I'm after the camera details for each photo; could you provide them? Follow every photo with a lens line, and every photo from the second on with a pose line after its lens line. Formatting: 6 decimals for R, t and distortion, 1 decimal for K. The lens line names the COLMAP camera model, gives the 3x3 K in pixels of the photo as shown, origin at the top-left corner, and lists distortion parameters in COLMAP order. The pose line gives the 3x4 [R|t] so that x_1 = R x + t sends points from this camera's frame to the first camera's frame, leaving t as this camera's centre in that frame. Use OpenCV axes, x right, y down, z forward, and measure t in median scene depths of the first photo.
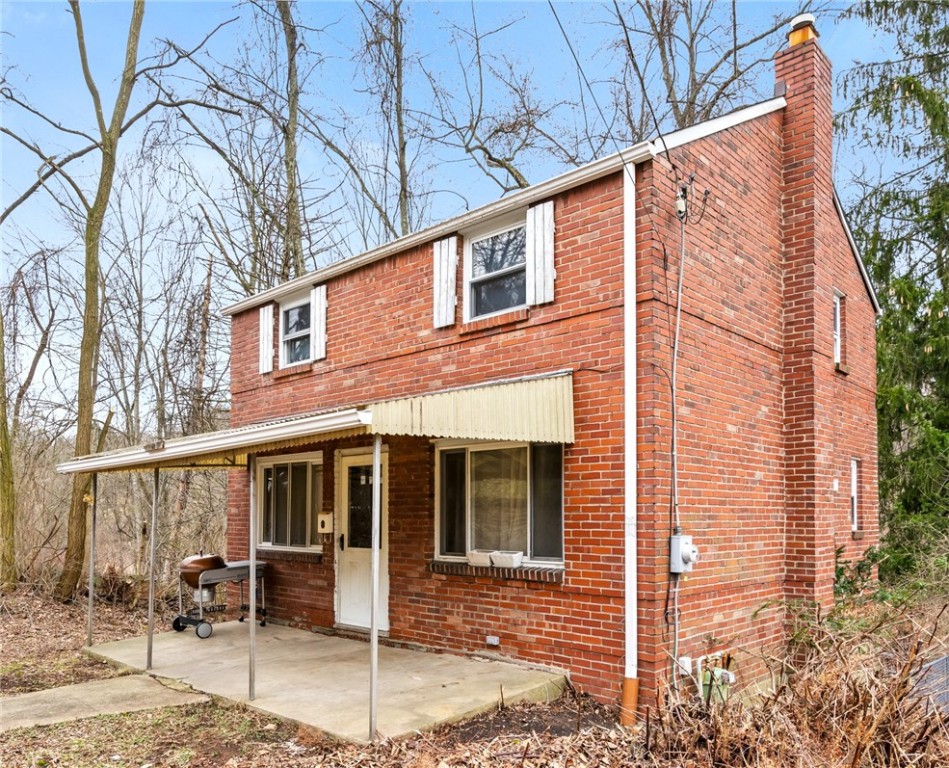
lens RADIAL K [[739.3, 0, 475.2], [0, 739.3, 484.1], [0, 0, 1]] dist [-0.001438, 0.001493]
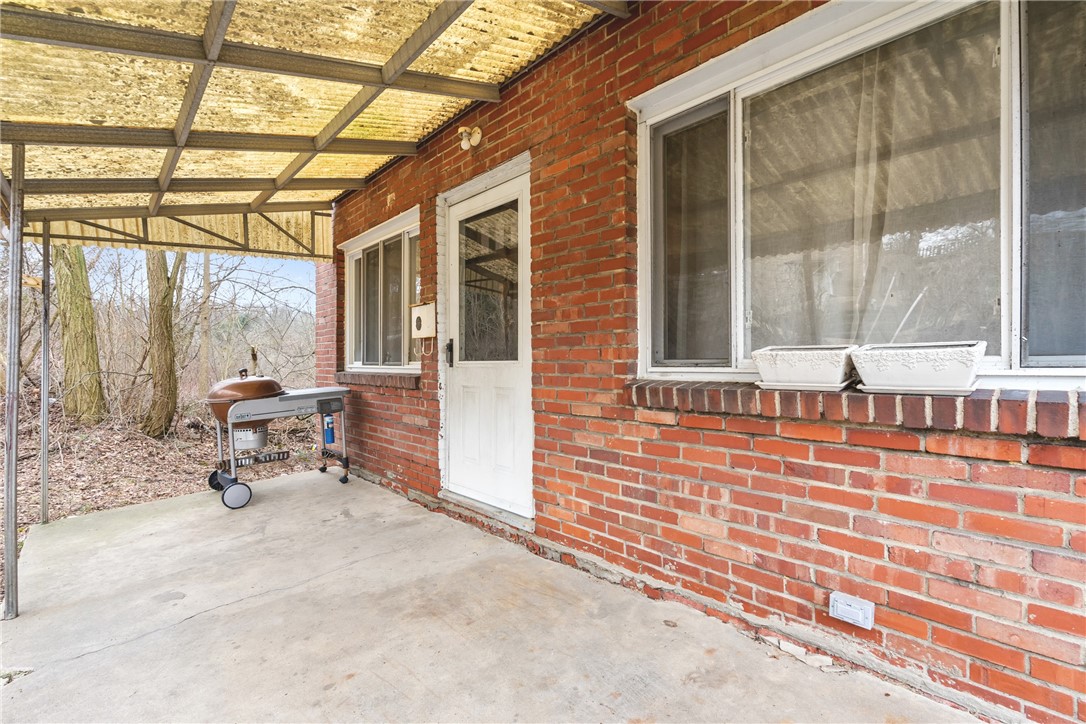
lens RADIAL K [[490.7, 0, 543.0], [0, 490.7, 362.0], [0, 0, 1]] dist [-0.002679, 0.000670]
pose [[0.997494, -0.003760, -0.070657, -0.090148], [0.006357, 0.999311, 0.036573, 0.081465], [0.070471, -0.036930, 0.996830, 0.698753]]
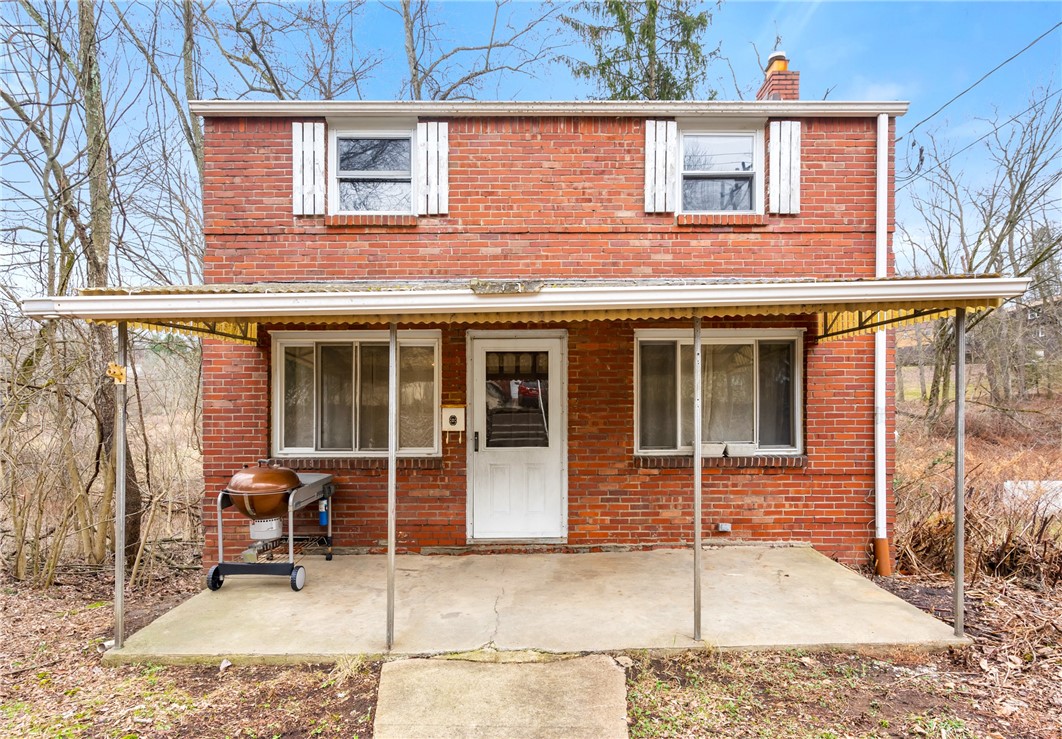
lens RADIAL K [[563.9, 0, 532.8], [0, 563.9, 426.3], [0, 0, 1]] dist [-0.001485, 0.000009]
pose [[0.715629, -0.003745, 0.698470, -0.656312], [-0.021952, 0.999371, 0.027850, 0.047597], [-0.698135, -0.035263, 0.715097, 0.564301]]
